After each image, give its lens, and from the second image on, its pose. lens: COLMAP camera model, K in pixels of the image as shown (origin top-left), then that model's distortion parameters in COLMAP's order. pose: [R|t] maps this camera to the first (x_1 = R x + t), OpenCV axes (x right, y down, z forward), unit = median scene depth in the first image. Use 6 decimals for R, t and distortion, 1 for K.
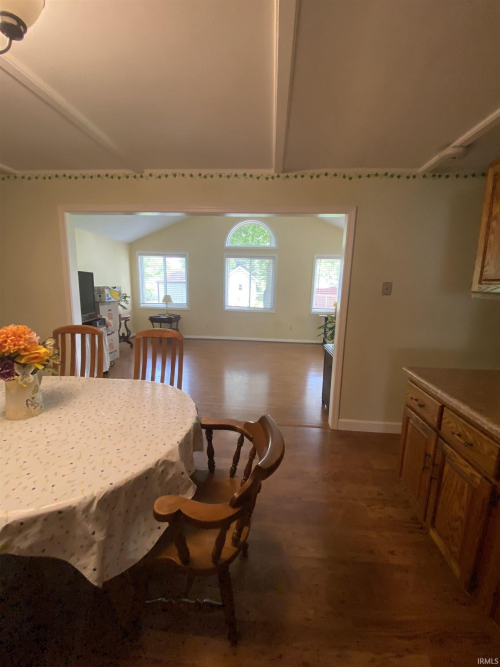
lens RADIAL K [[273.4, 0, 246.5], [0, 273.4, 332.2], [0, 0, 1]] dist [0.010006, -0.014511]
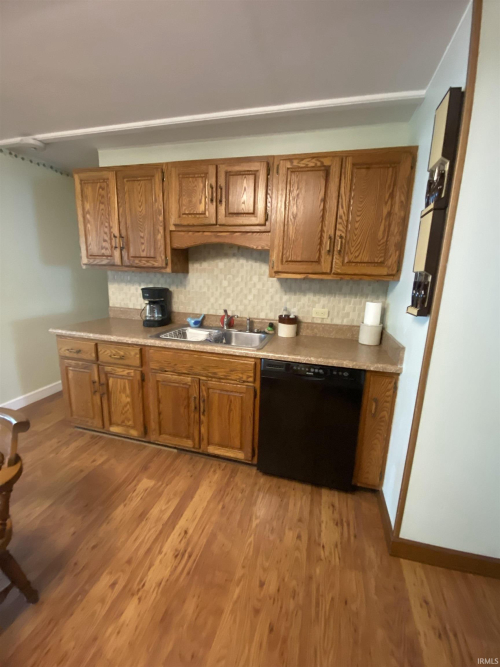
lens RADIAL K [[273.4, 0, 254.7], [0, 273.4, 333.8], [0, 0, 1]] dist [0.010006, -0.014511]
pose [[0.173227, -0.223558, 0.959174, -0.118058], [0.137796, 0.969819, 0.201153, 0.009811], [-0.975195, 0.097326, 0.198804, -0.024779]]
